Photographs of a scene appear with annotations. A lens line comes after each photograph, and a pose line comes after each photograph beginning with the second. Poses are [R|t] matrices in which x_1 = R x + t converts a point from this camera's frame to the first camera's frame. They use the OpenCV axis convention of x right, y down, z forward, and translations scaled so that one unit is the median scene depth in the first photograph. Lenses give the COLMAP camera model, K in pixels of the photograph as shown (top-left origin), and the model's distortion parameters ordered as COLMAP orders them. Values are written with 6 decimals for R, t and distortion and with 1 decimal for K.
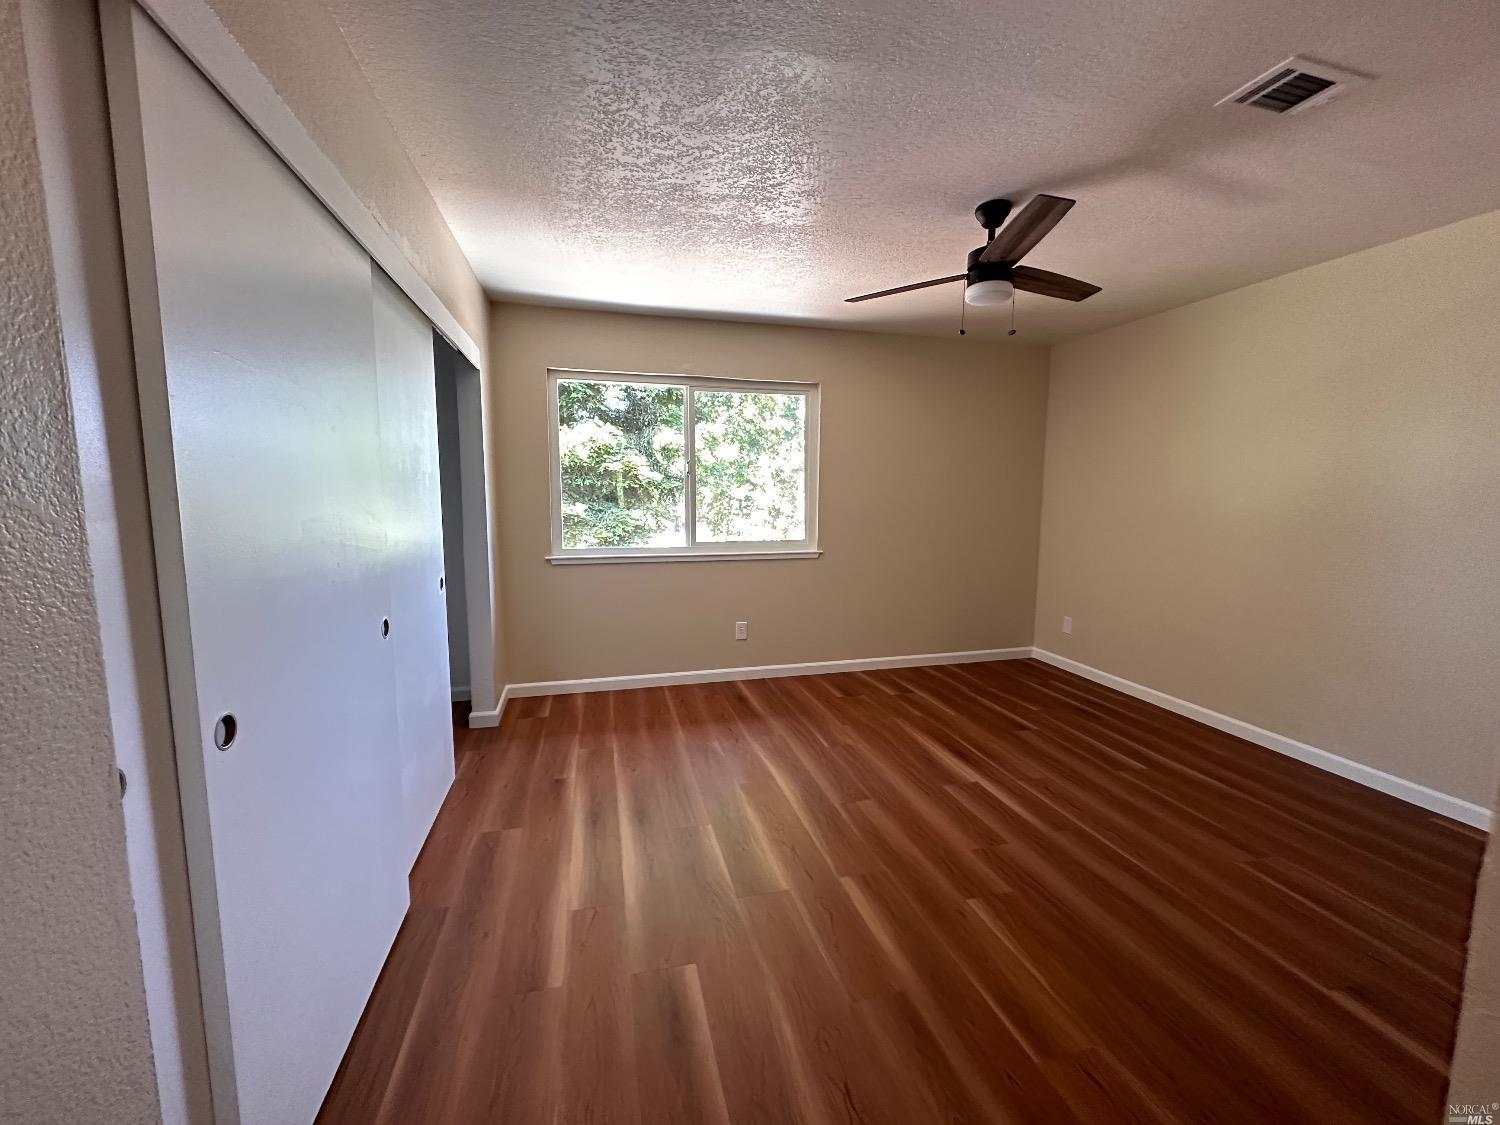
lens RADIAL K [[598.2, 0, 750.0], [0, 598.2, 562.5], [0, 0, 1]] dist [-0.001666, -0.000343]
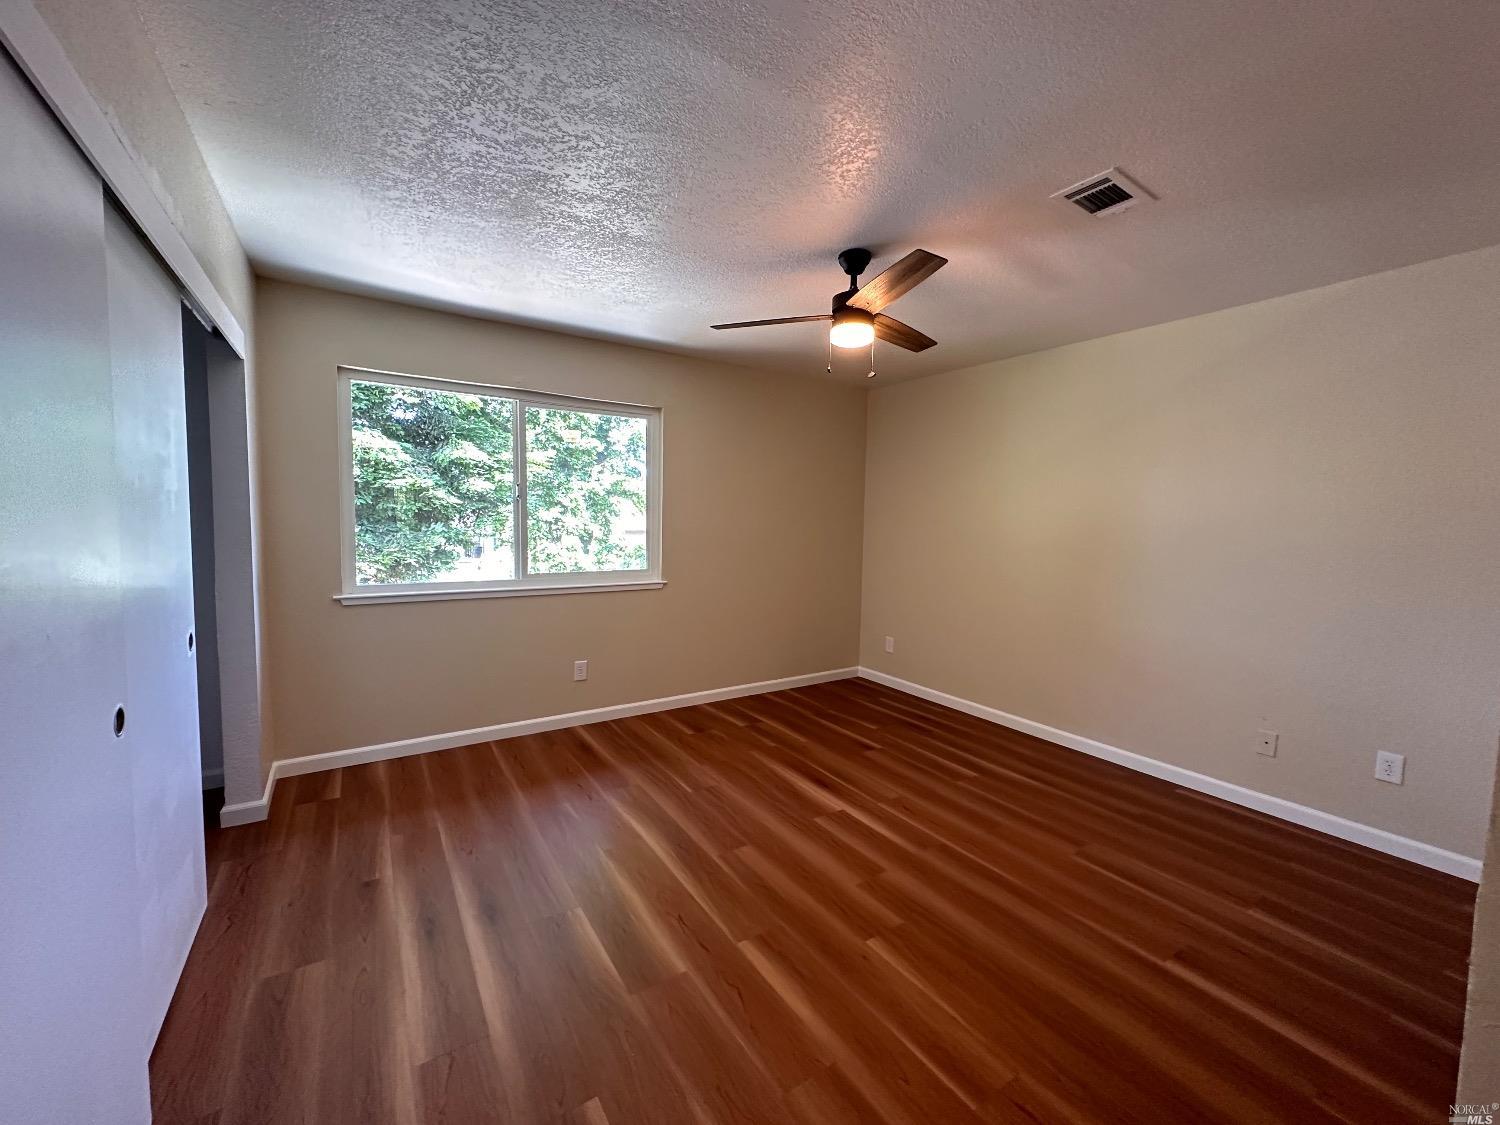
lens RADIAL K [[598.2, 0, 750.0], [0, 598.2, 562.5], [0, 0, 1]] dist [-0.001666, -0.000343]
pose [[0.947272, -0.008834, 0.320309, -0.091753], [0.020943, 0.999190, -0.034376, -0.020721], [-0.319746, 0.039272, 0.946689, 0.075145]]
